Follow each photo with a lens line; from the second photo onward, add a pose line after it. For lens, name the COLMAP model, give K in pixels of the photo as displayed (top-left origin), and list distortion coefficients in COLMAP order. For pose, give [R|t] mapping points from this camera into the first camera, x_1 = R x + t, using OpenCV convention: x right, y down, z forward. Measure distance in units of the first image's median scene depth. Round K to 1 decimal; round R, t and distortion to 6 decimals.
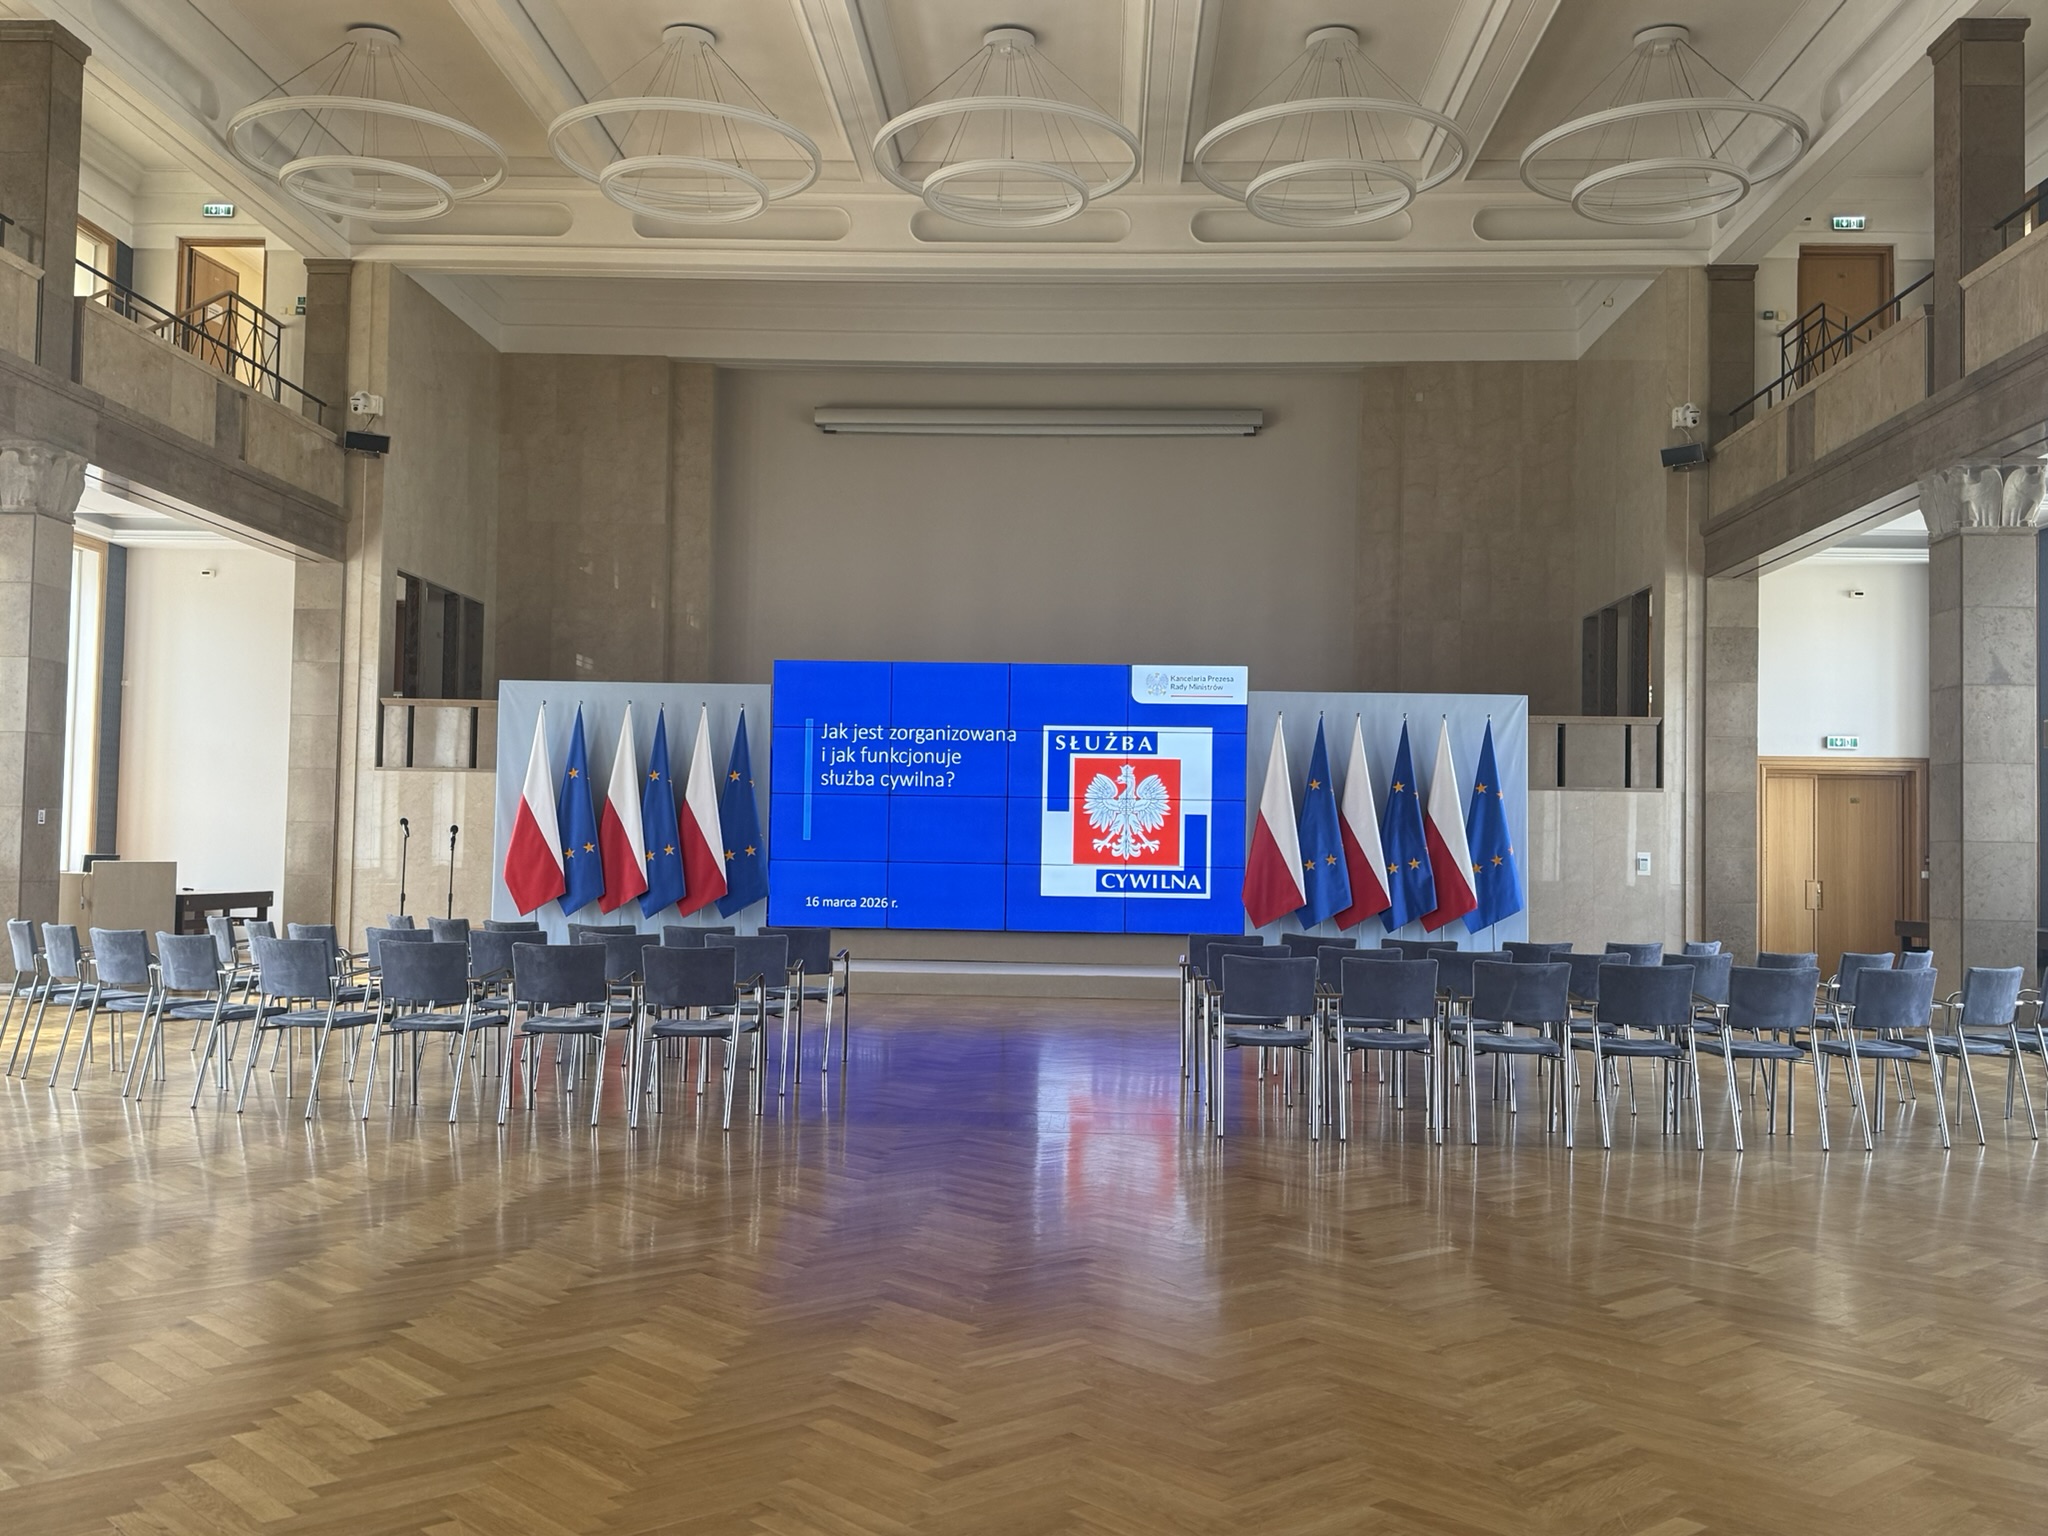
lens RADIAL K [[1923.8, 0, 1022.2], [0, 1923.8, 766.6], [0, 0, 1]] dist [0.142797, 0.000000]
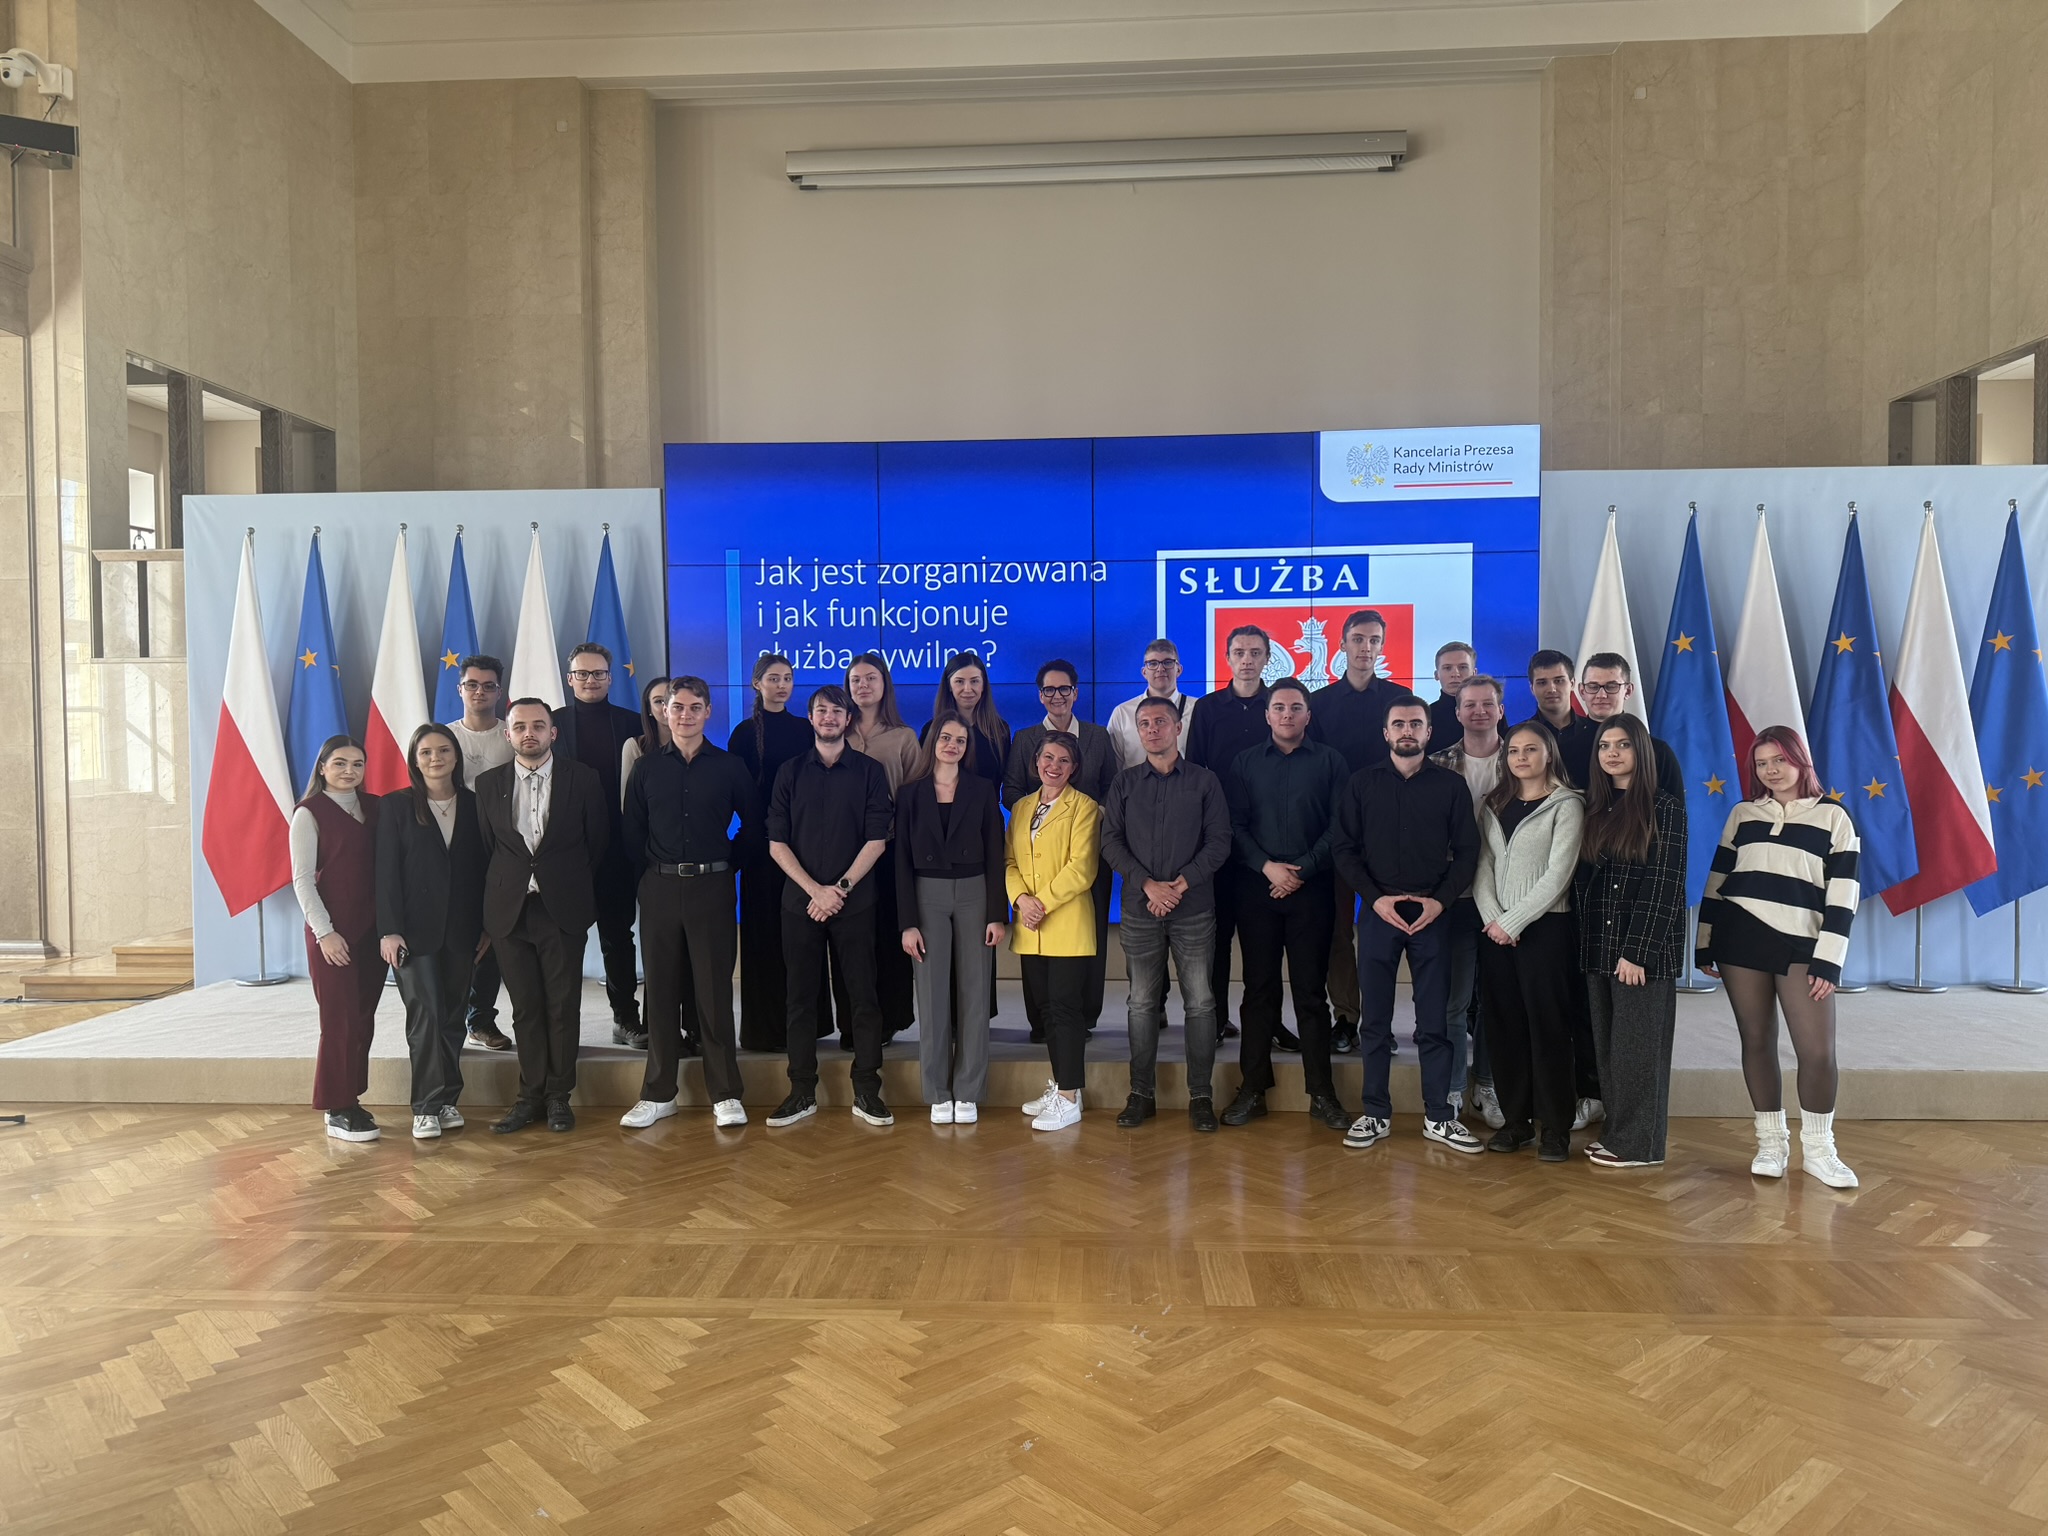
lens RADIAL K [[1462.6, 0, 1028.1], [0, 1462.6, 763.5], [0, 0, 1]] dist [0.030364, -0.007604]
pose [[0.999638, -0.025658, -0.008042, -0.023475], [0.026182, 0.996930, 0.073794, 0.007463], [0.006124, -0.073978, 0.997241, 0.574223]]
